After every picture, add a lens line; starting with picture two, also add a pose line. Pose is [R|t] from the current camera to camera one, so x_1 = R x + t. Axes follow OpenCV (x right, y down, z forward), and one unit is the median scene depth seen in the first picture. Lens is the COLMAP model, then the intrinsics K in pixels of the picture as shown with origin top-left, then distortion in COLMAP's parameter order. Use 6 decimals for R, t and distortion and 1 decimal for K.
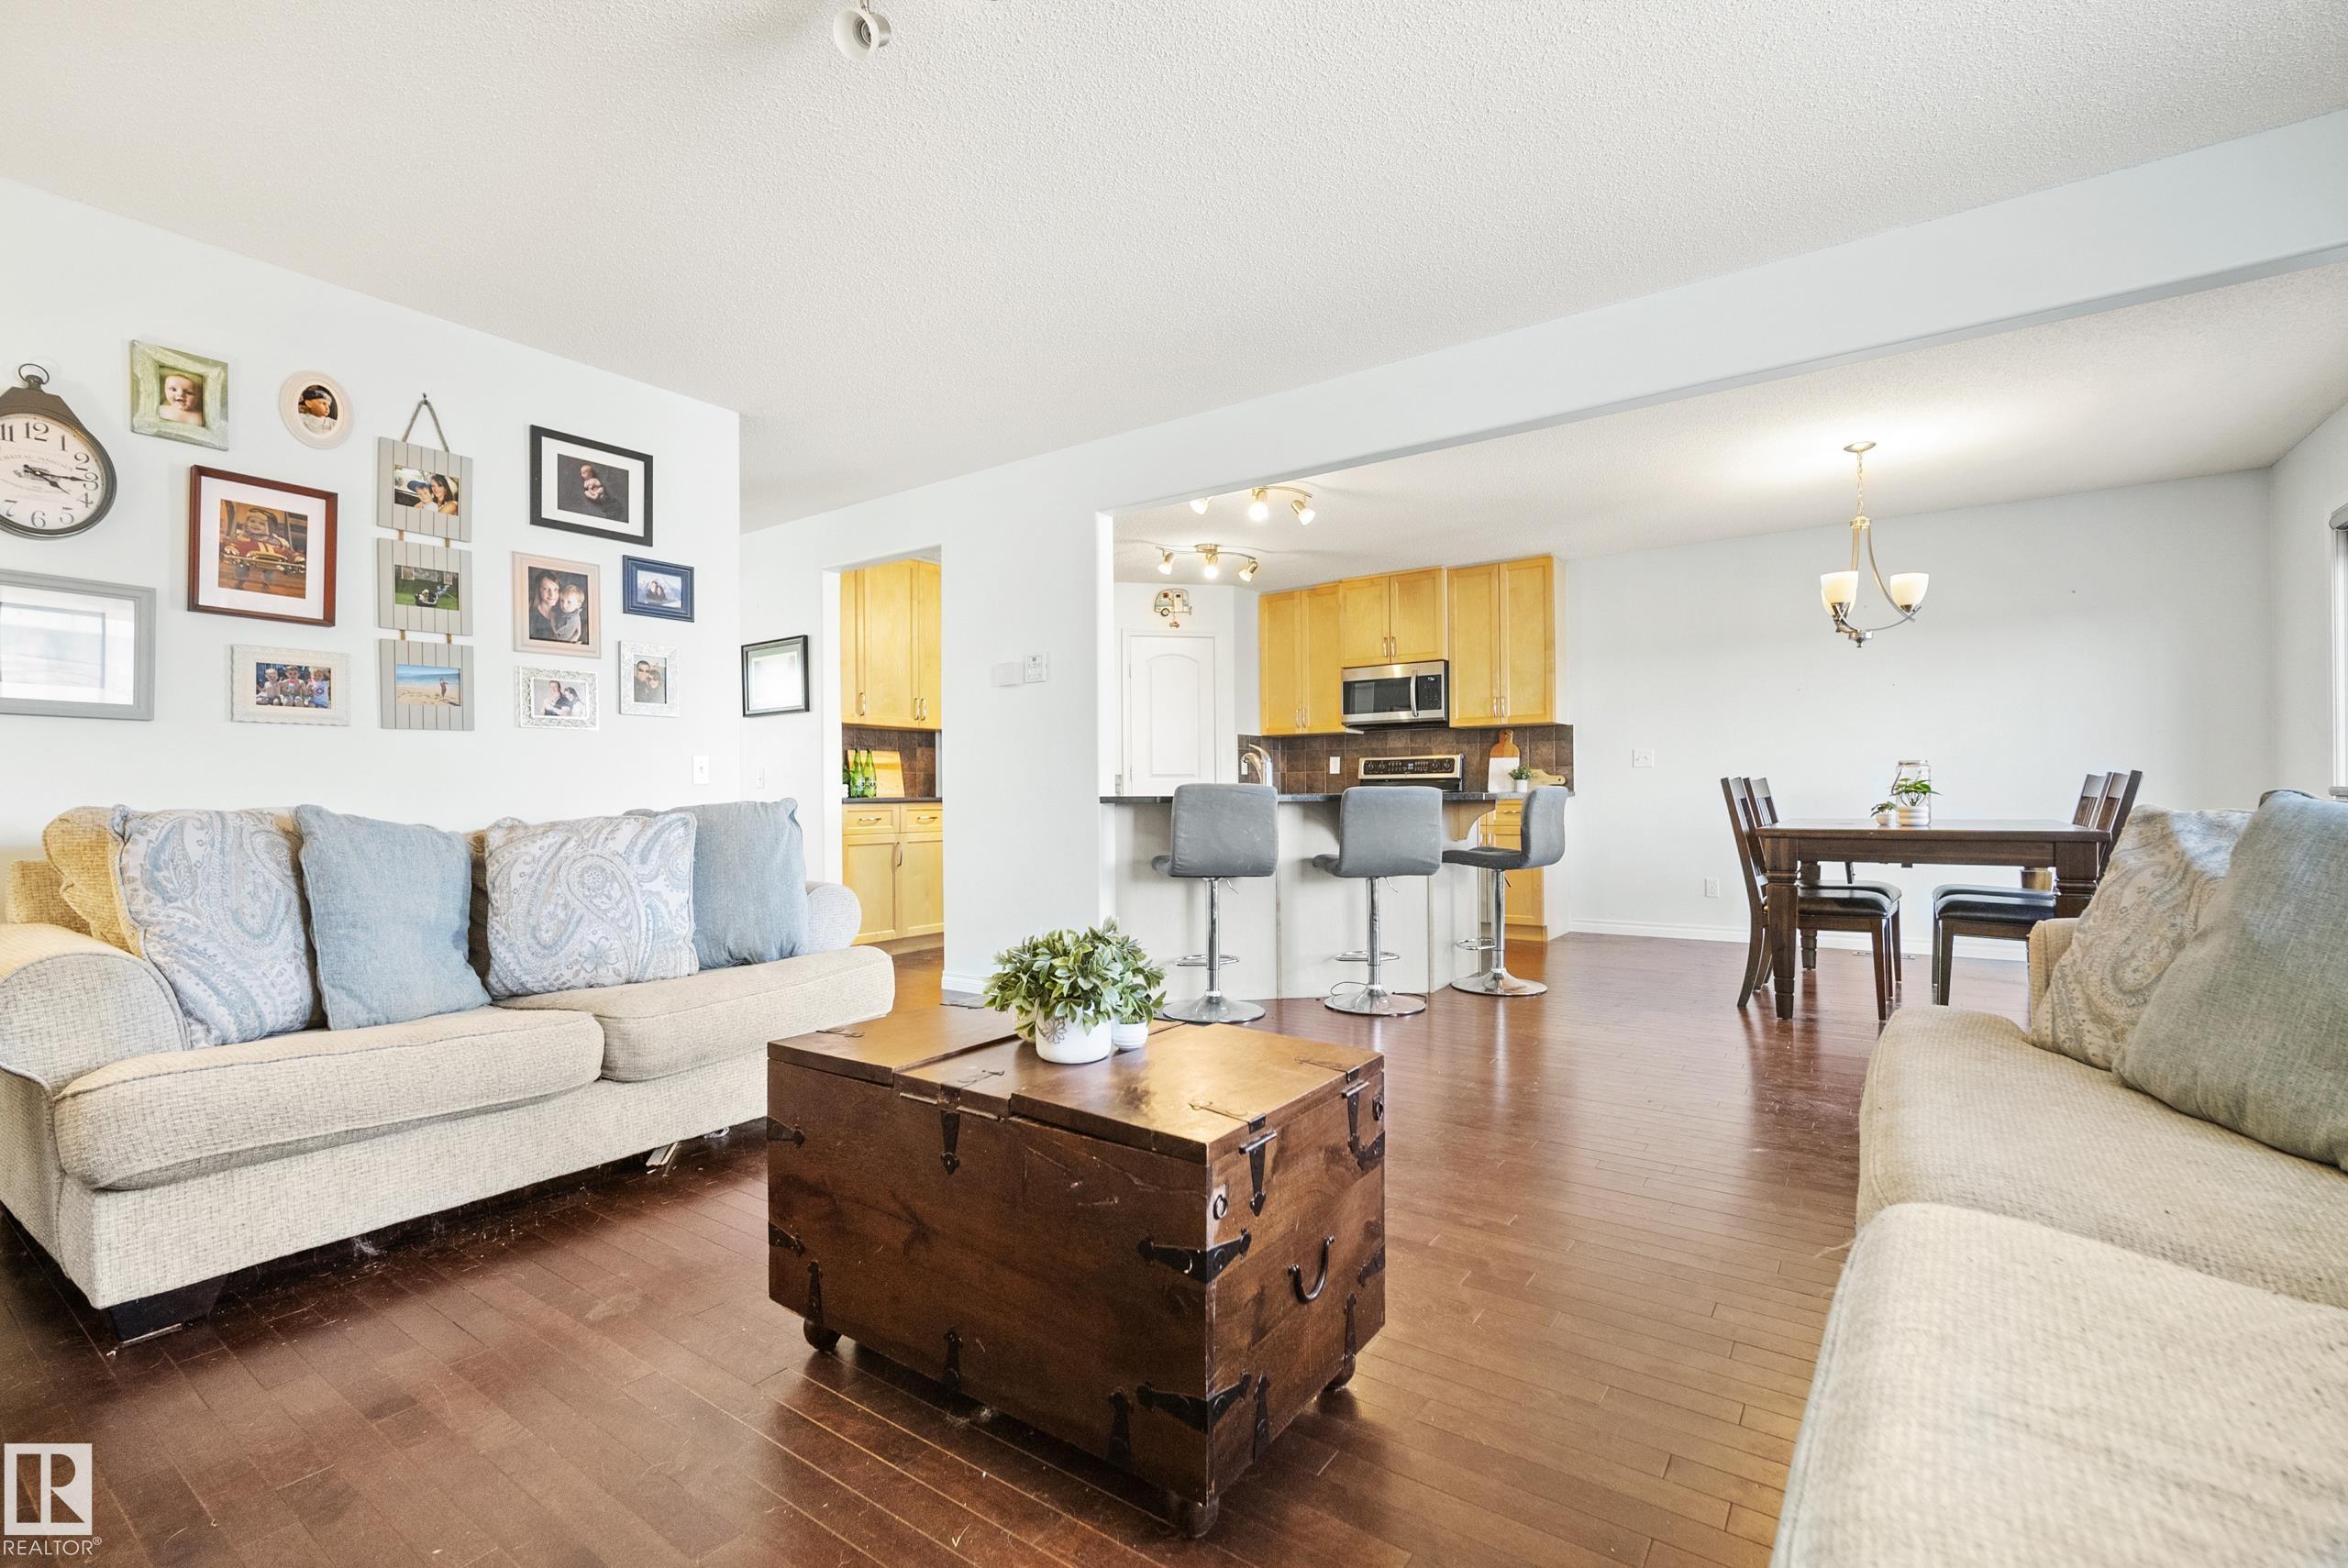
lens RADIAL K [[1033.0, 0, 1176.8], [0, 1033.0, 785.7], [0, 0, 1]] dist [0.001676, 0.000133]
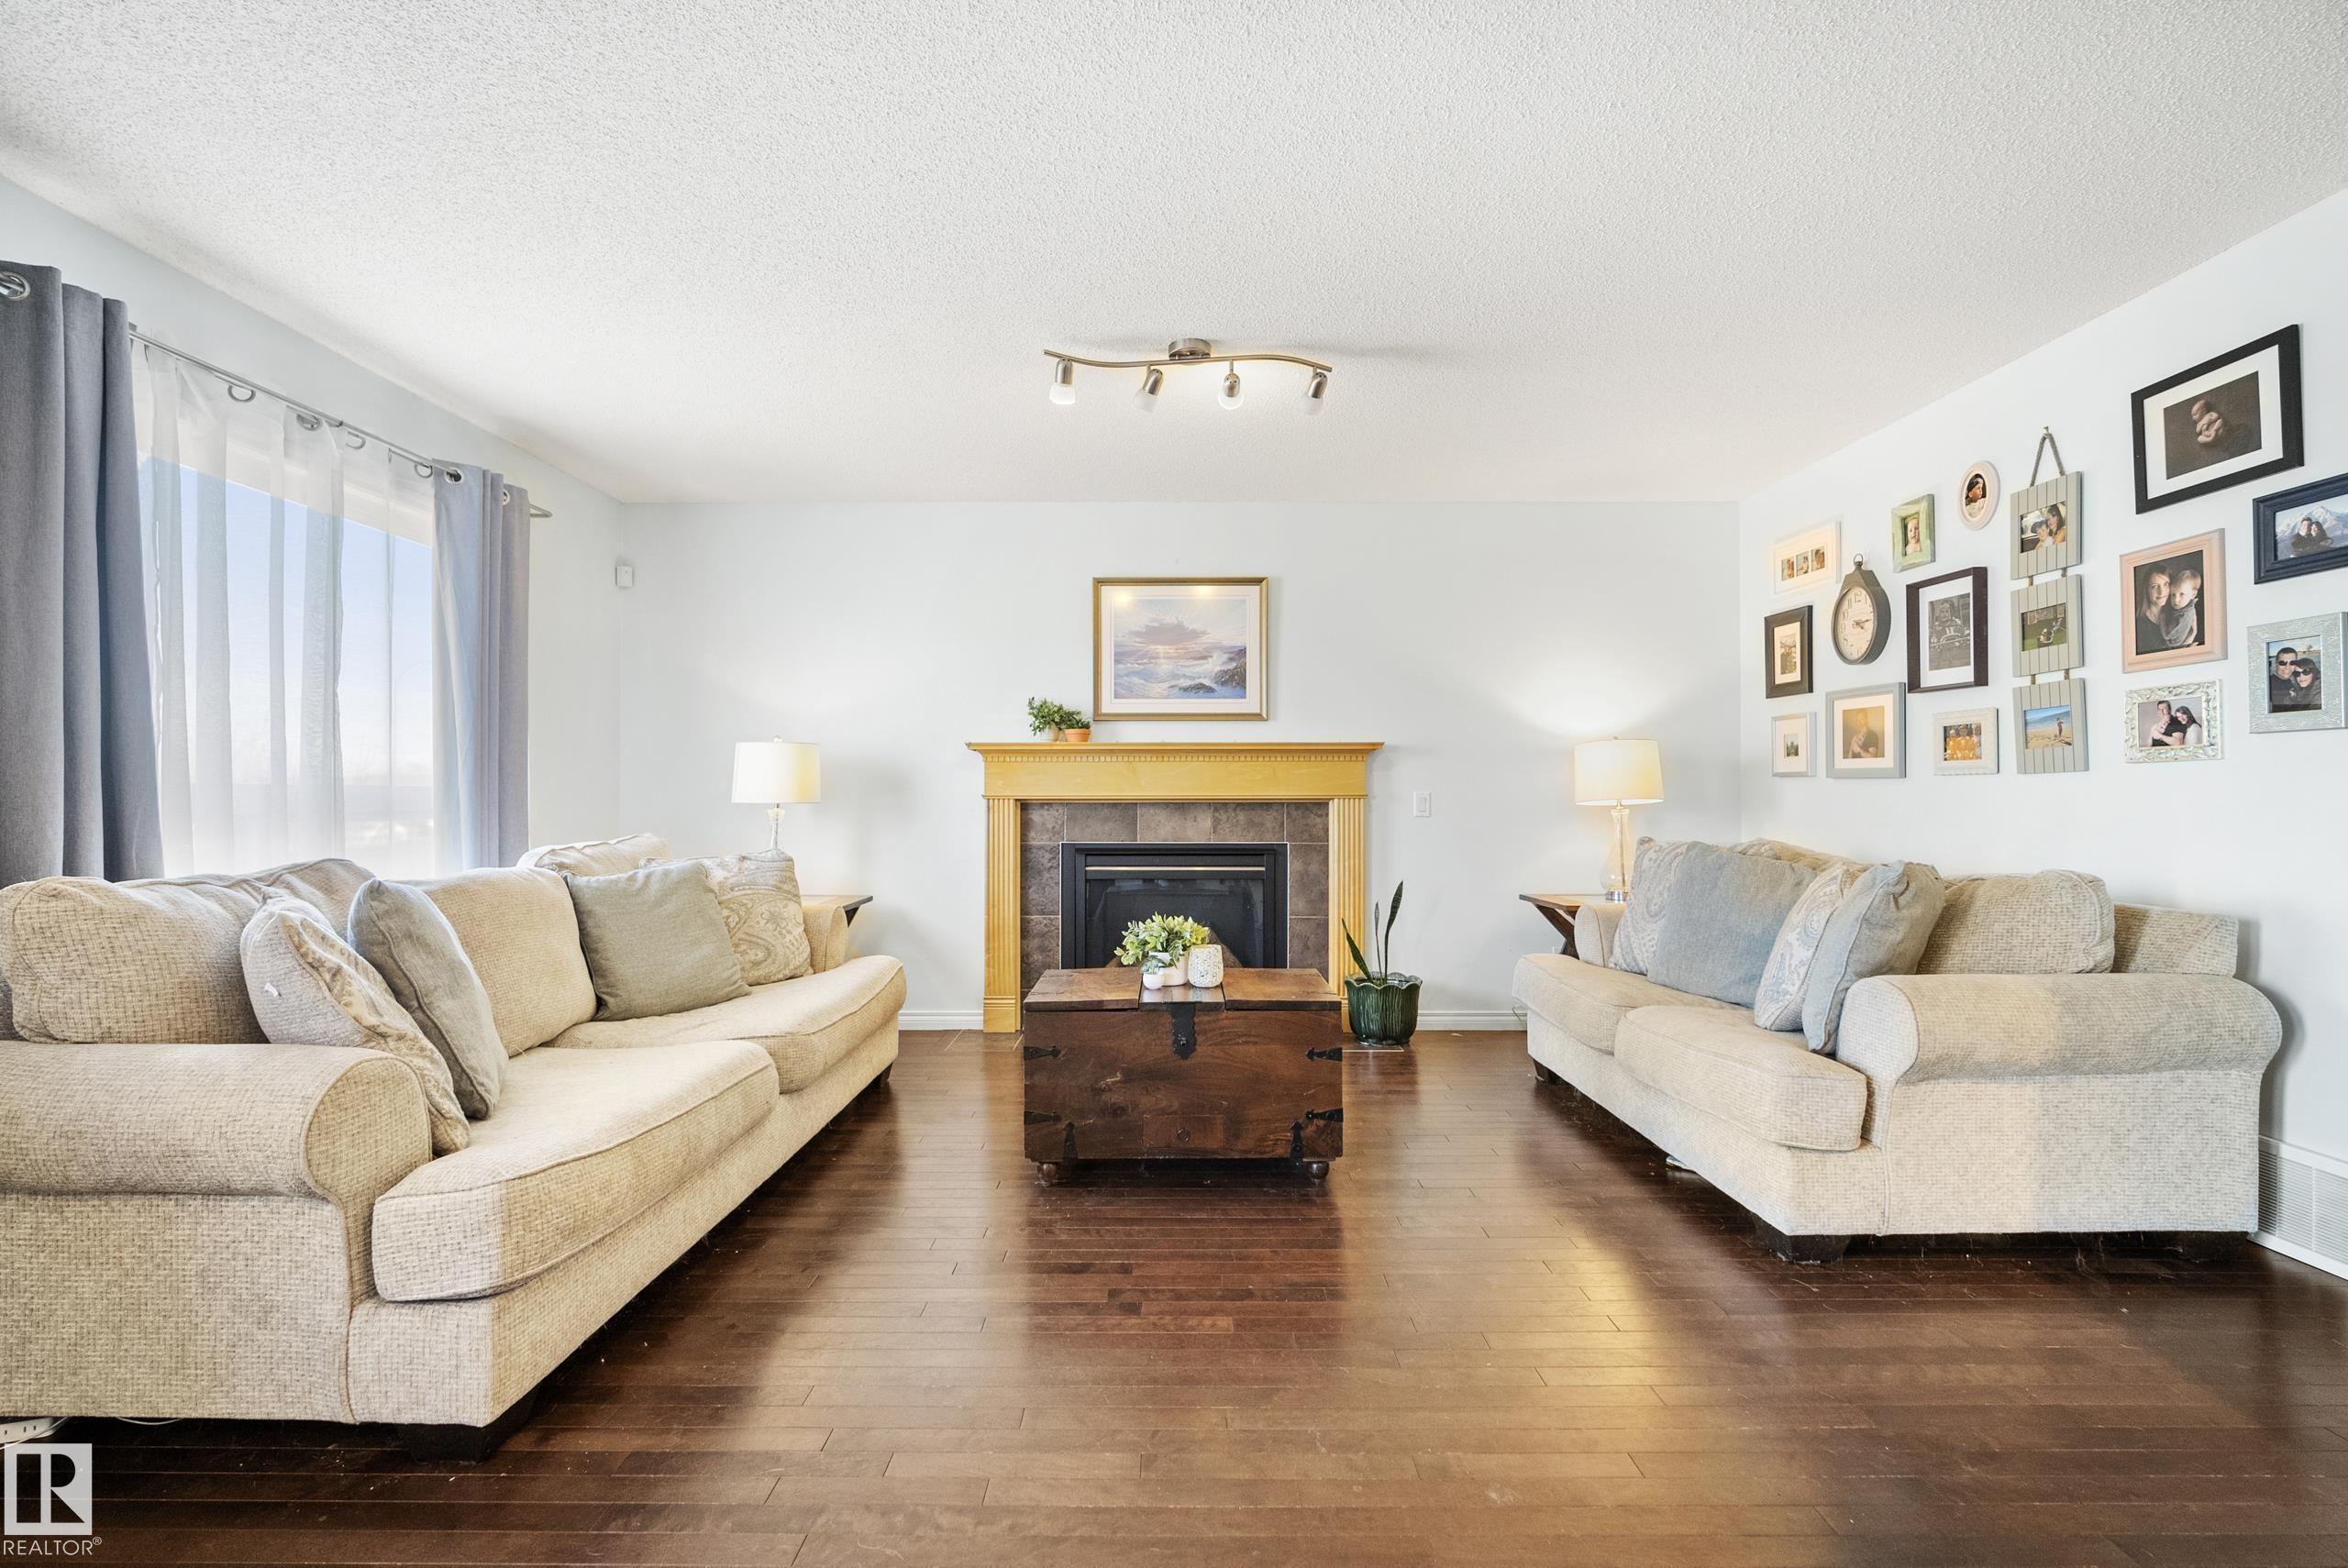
lens RADIAL K [[1033.0, 0, 1175.8], [0, 1033.0, 786.6], [0, 0, 1]] dist [0.001676, 0.000133]
pose [[-0.810846, -0.002206, -0.585256, 0.469676], [0.005186, 0.999927, -0.010954, -0.032755], [0.585237, -0.011917, -0.810775, 1.218750]]
